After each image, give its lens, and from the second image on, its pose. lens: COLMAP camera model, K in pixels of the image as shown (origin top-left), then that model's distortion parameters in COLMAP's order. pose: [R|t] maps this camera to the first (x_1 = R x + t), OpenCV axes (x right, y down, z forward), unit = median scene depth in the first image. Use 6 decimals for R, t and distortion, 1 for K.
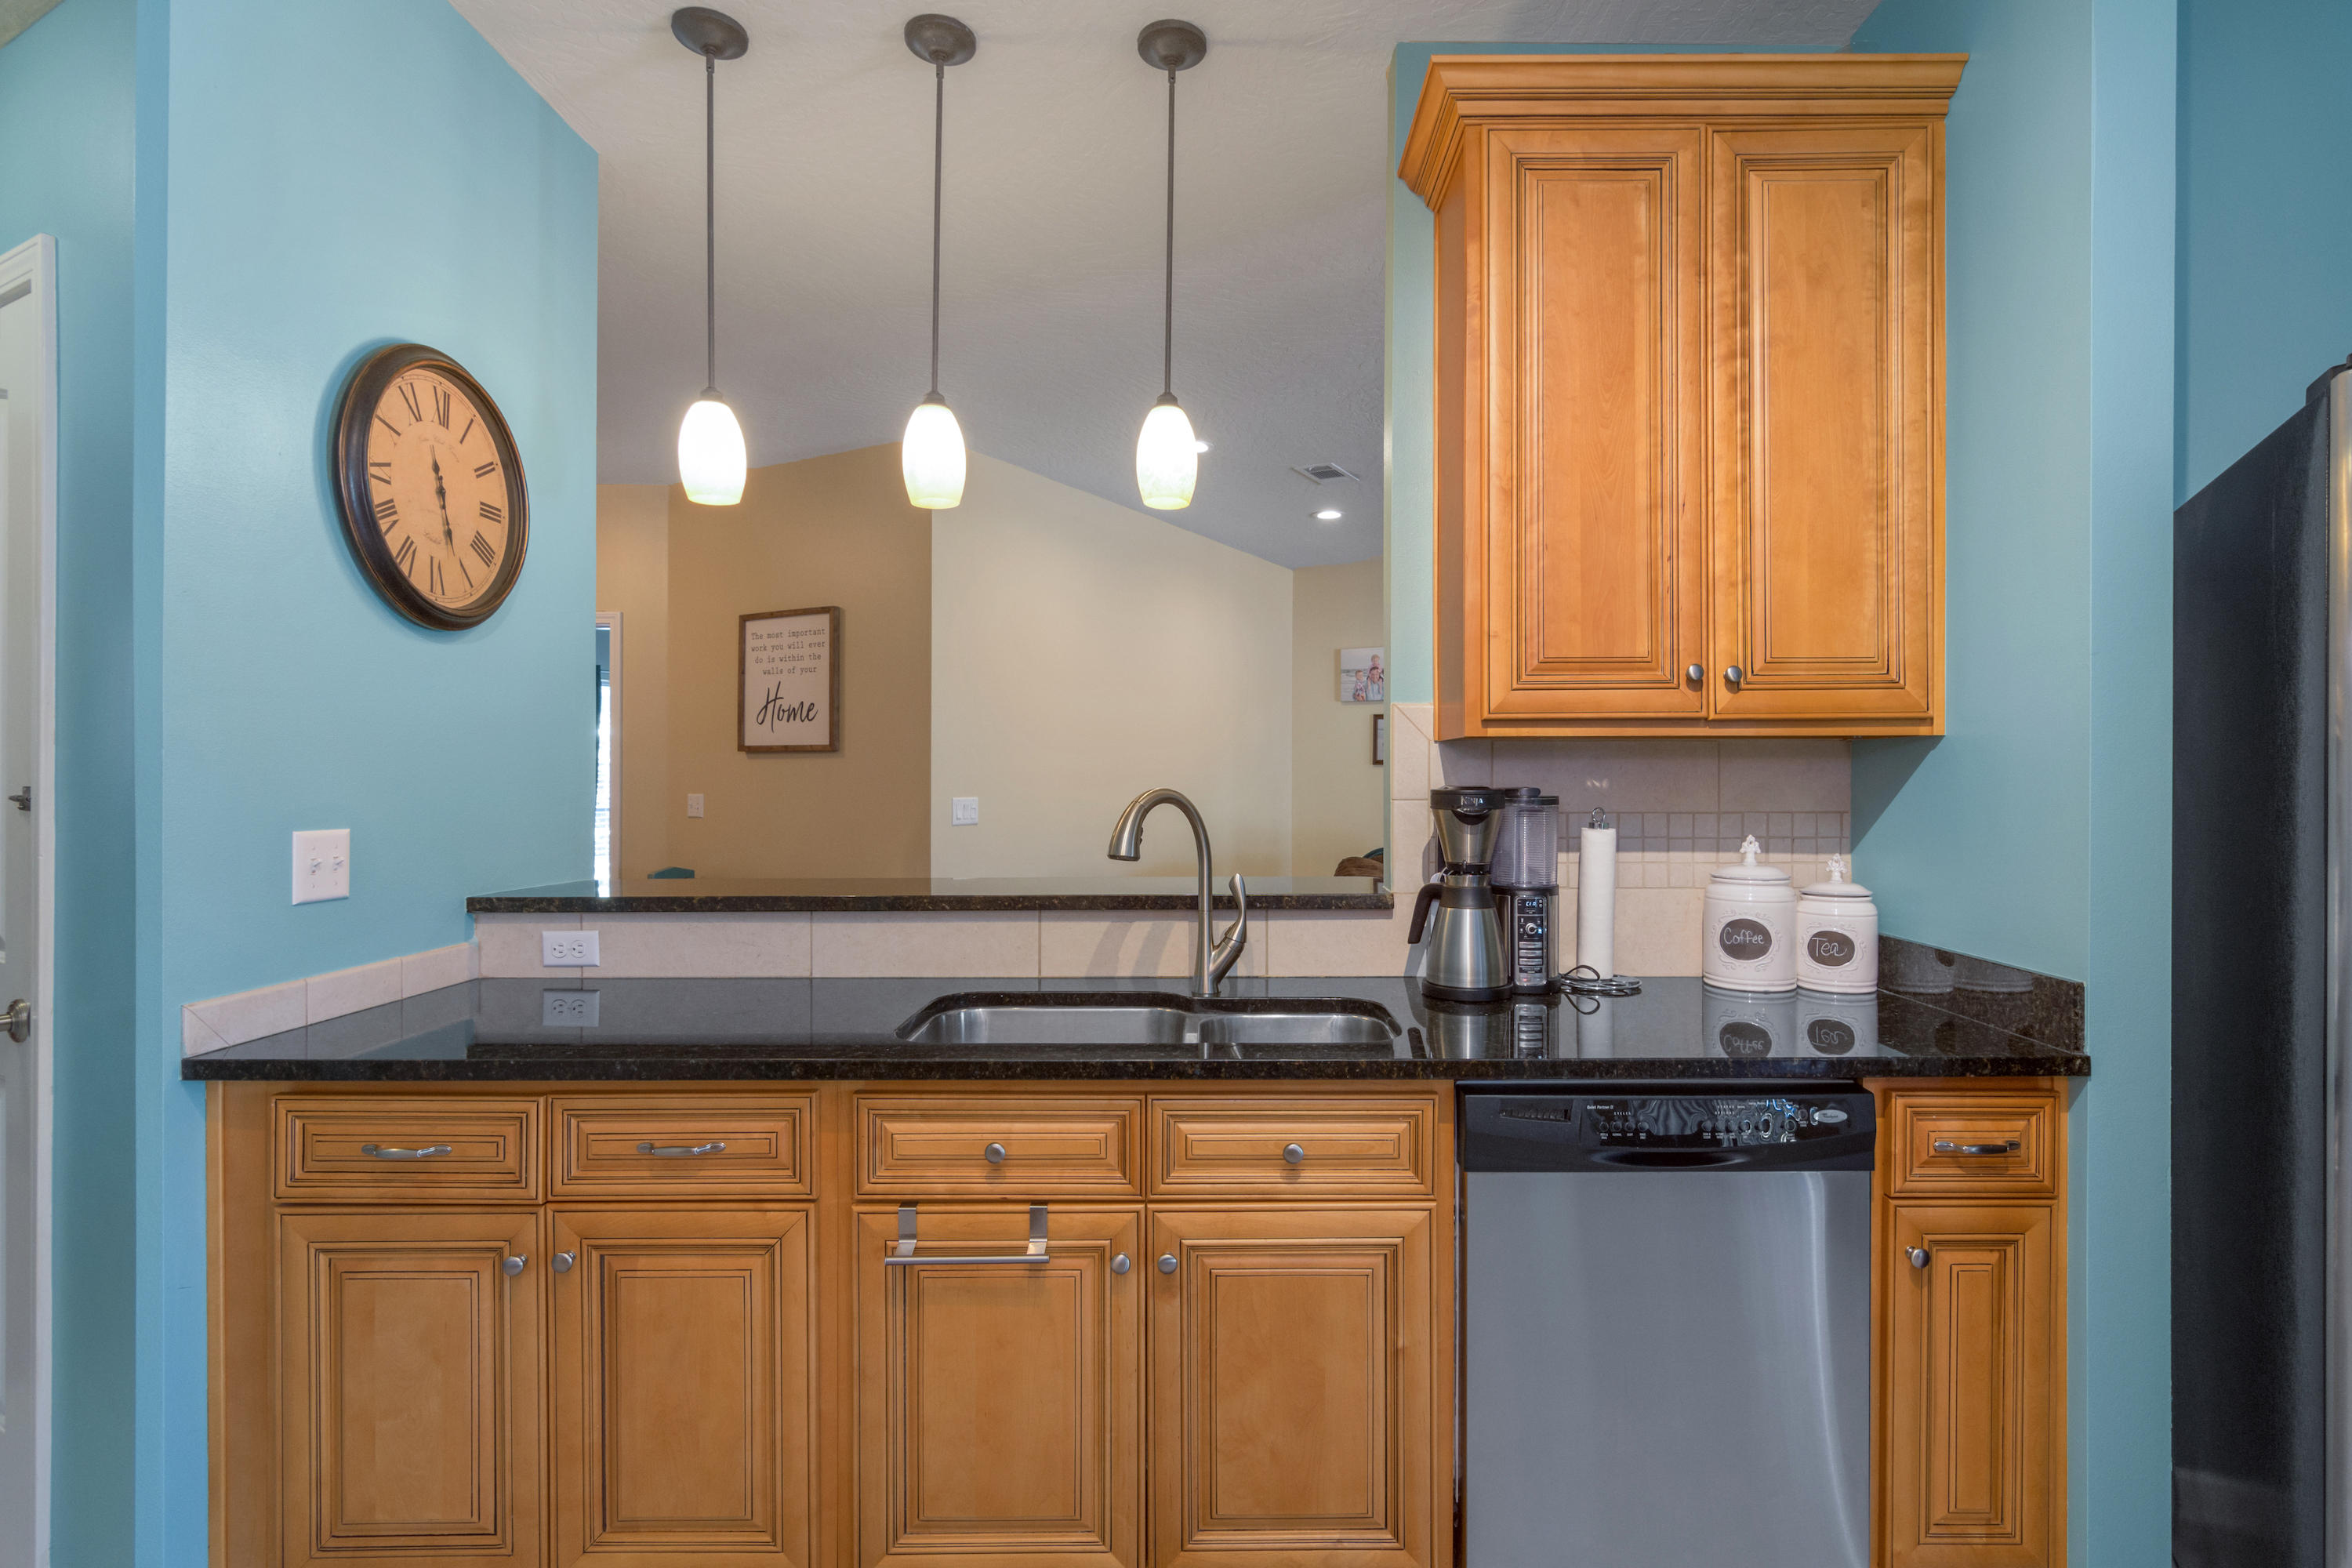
lens RADIAL K [[1135.0, 0, 1142.7], [0, 1135.0, 777.3], [0, 0, 1]] dist [-0.002762, 0.002976]
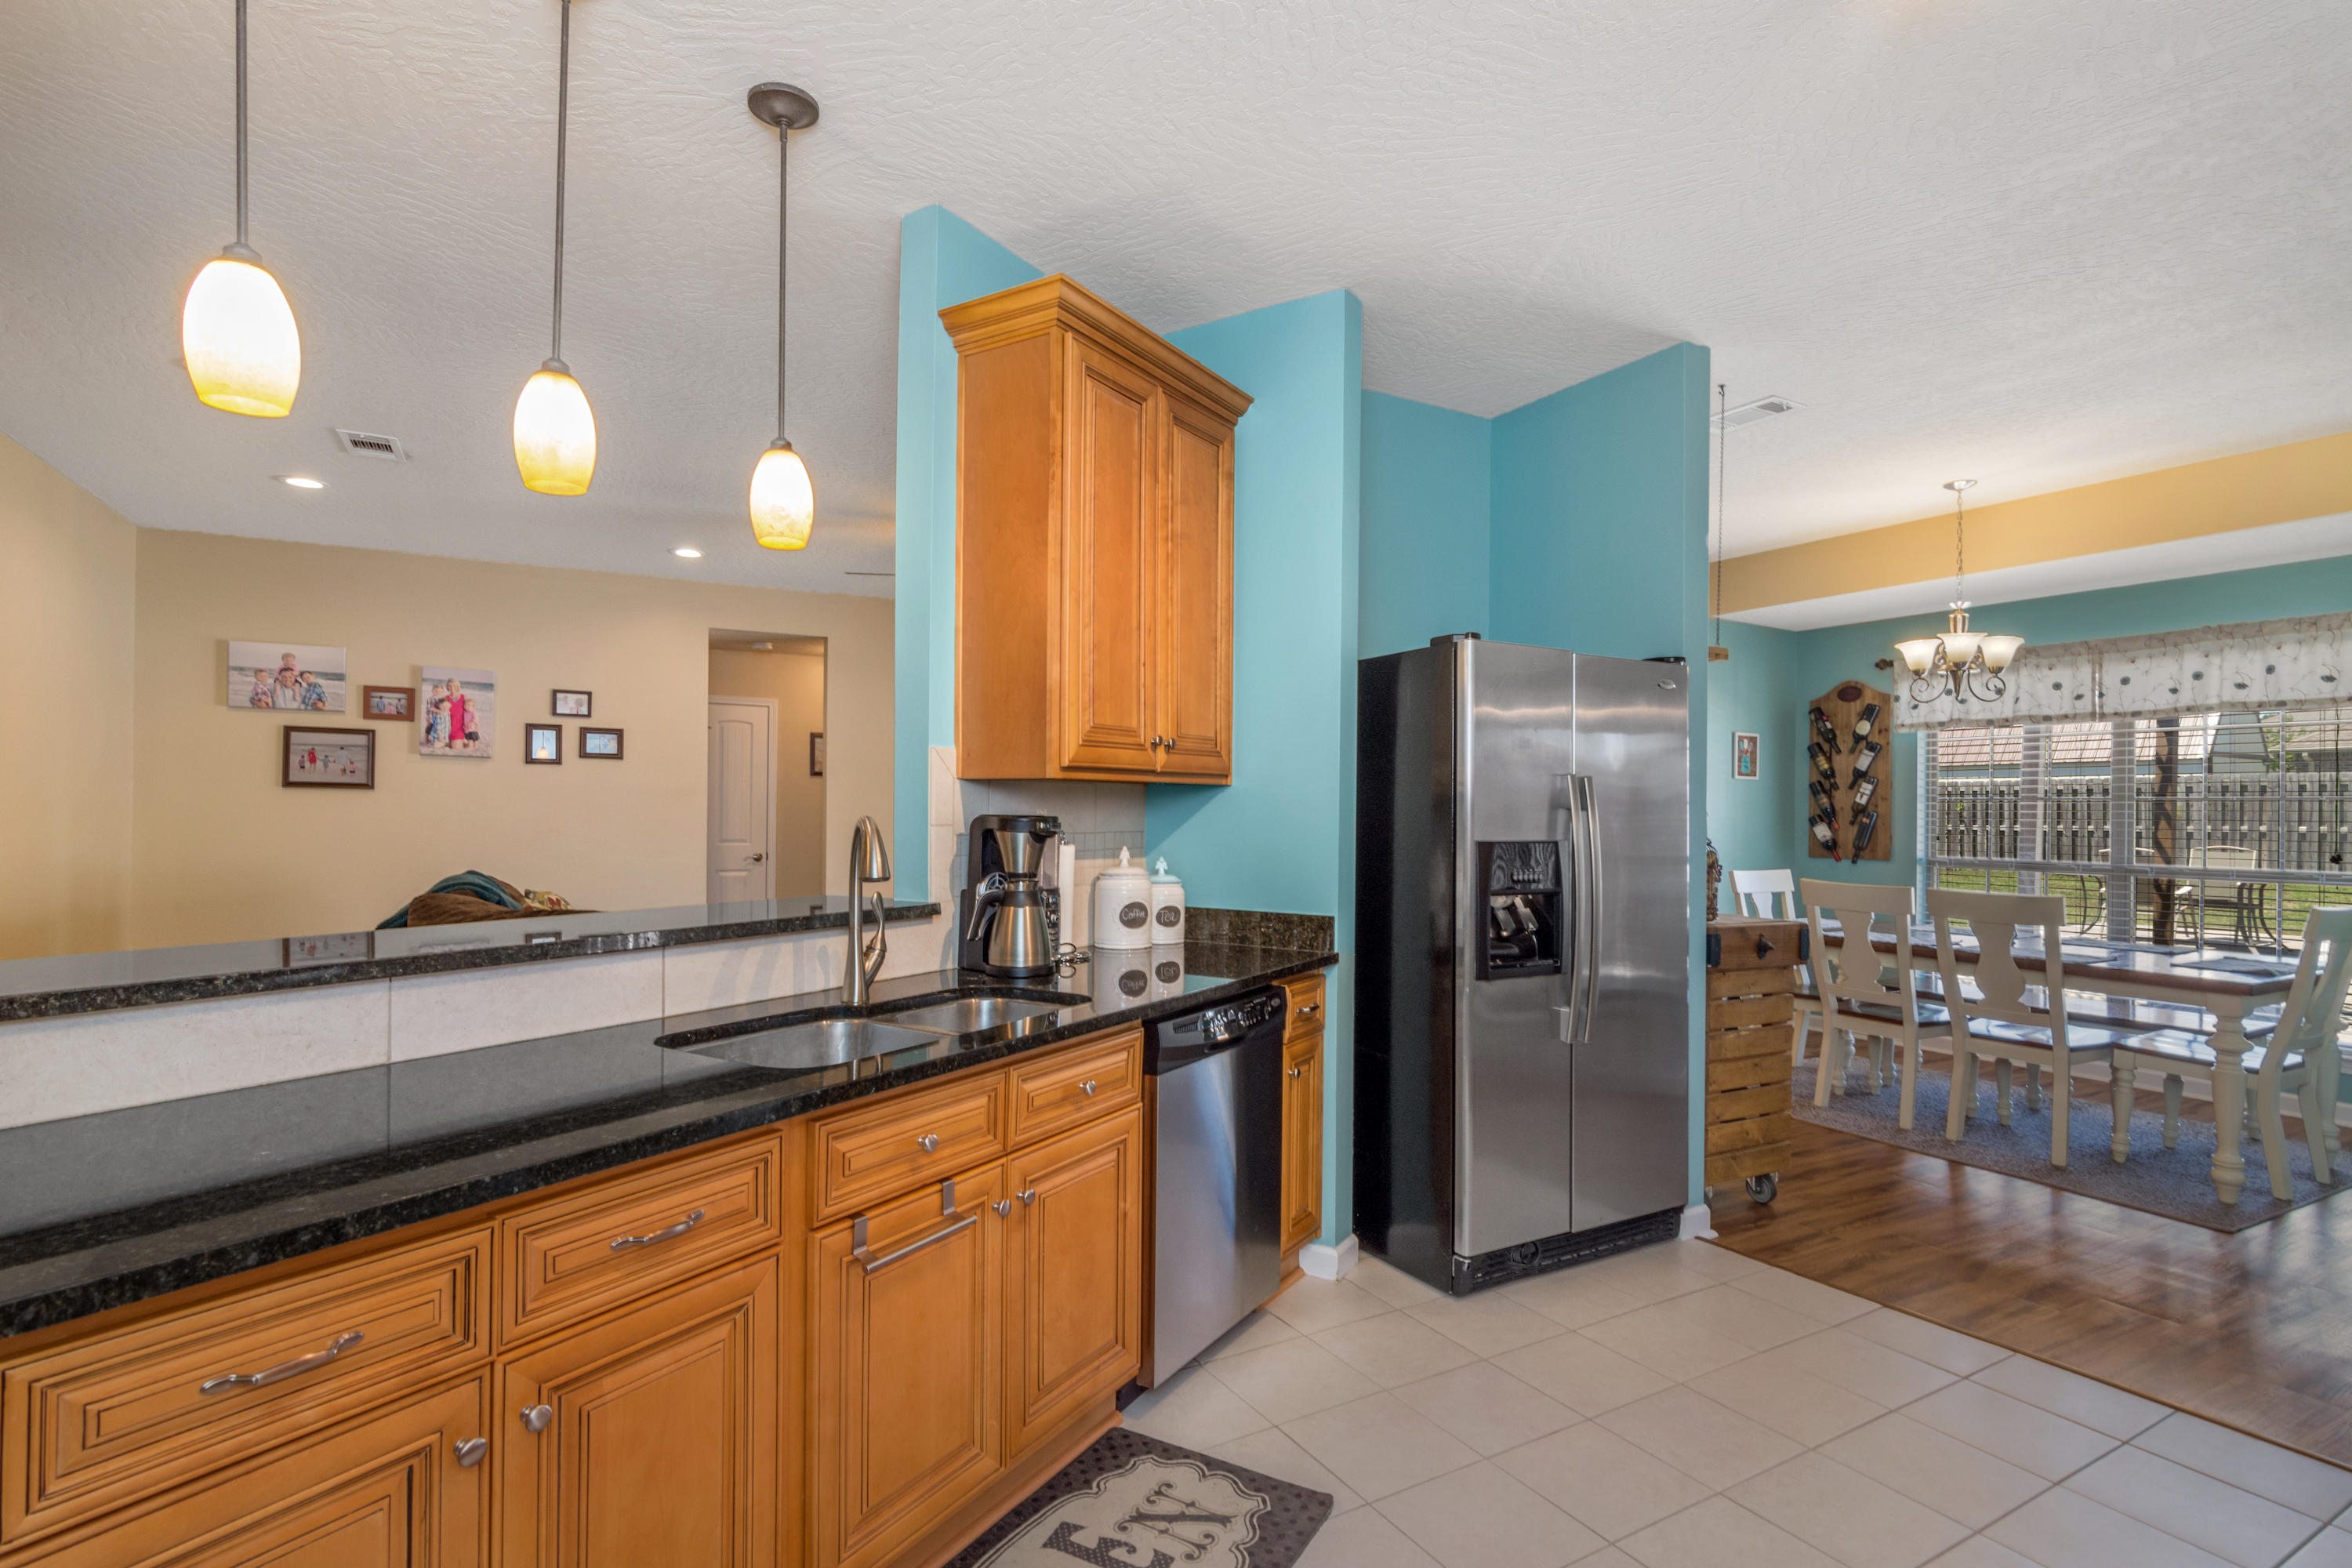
lens RADIAL K [[1135.0, 0, 1180.8], [0, 1135.0, 807.2], [0, 0, 1]] dist [-0.002762, 0.002976]
pose [[0.517471, 0.004322, 0.855690, -0.794038], [-0.005607, 0.999983, -0.001660, 0.000246], [-0.855683, -0.003939, 0.517486, 0.171534]]
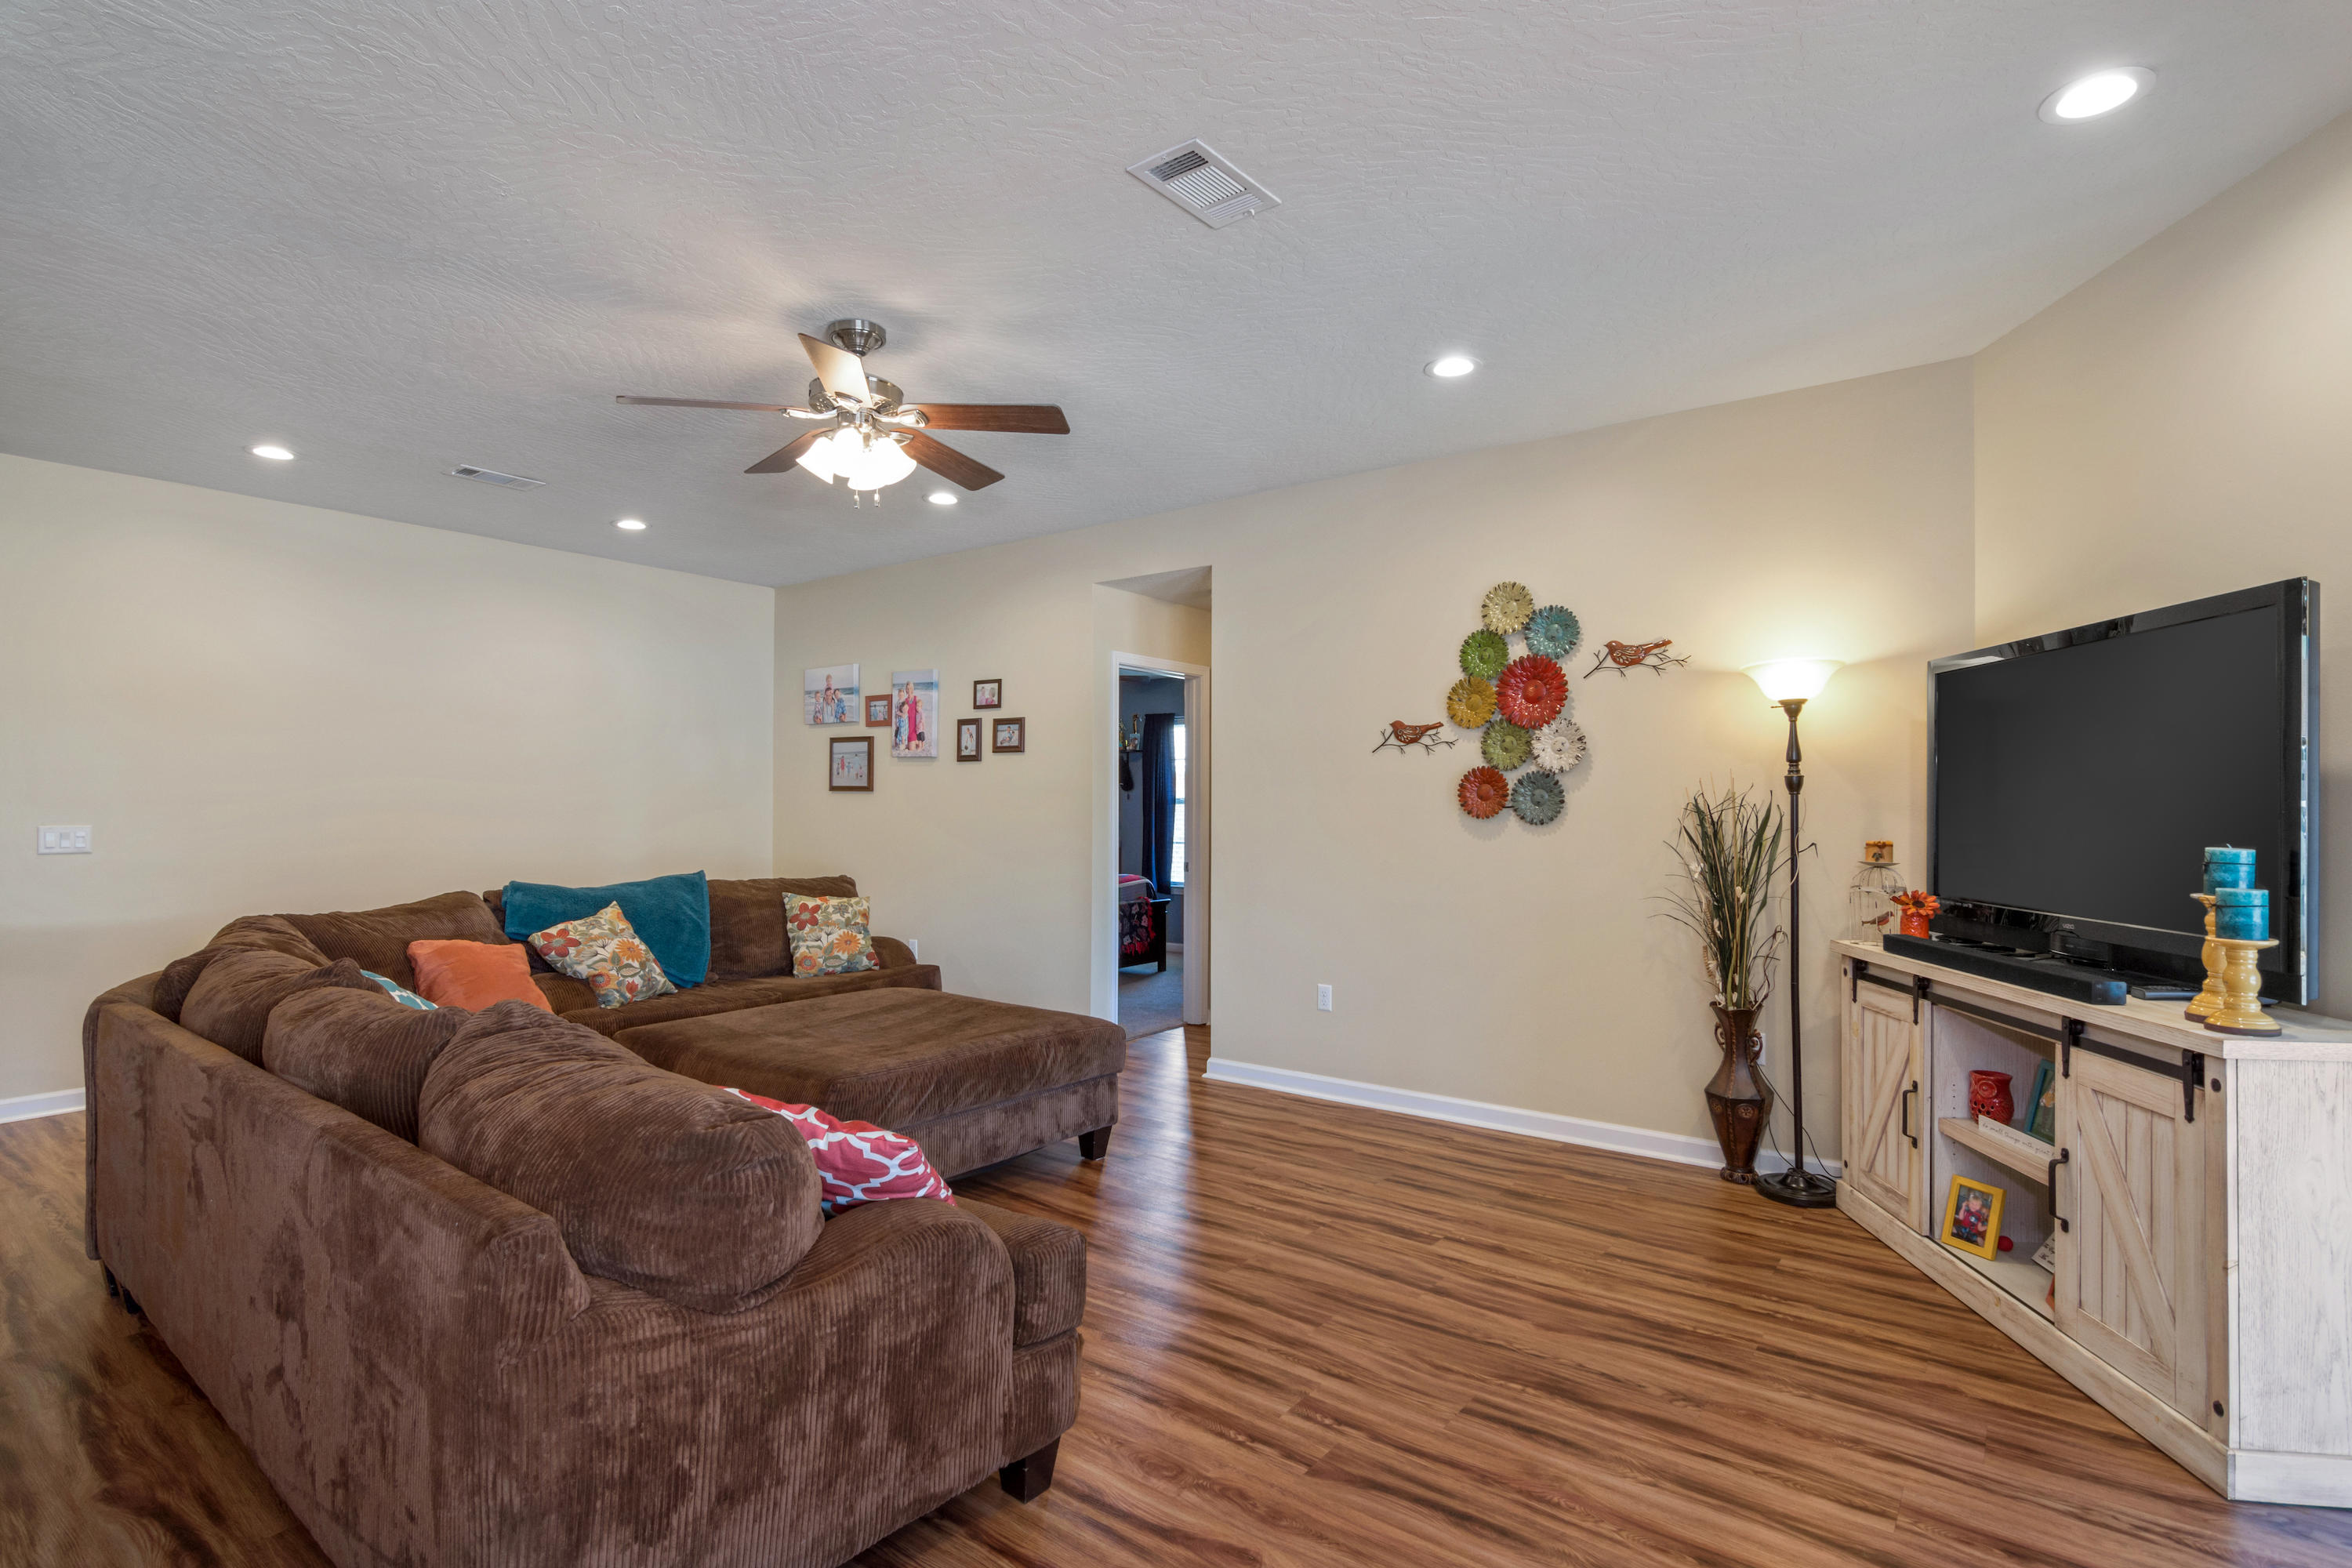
lens RADIAL K [[1135.0, 0, 1161.4], [0, 1135.0, 805.9], [0, 0, 1]] dist [-0.002762, 0.002976]
pose [[0.991437, -0.002541, -0.130563, 2.195311], [0.002554, 0.999997, -0.000068, 0.003086], [0.130563, -0.000266, 0.991440, 0.482008]]
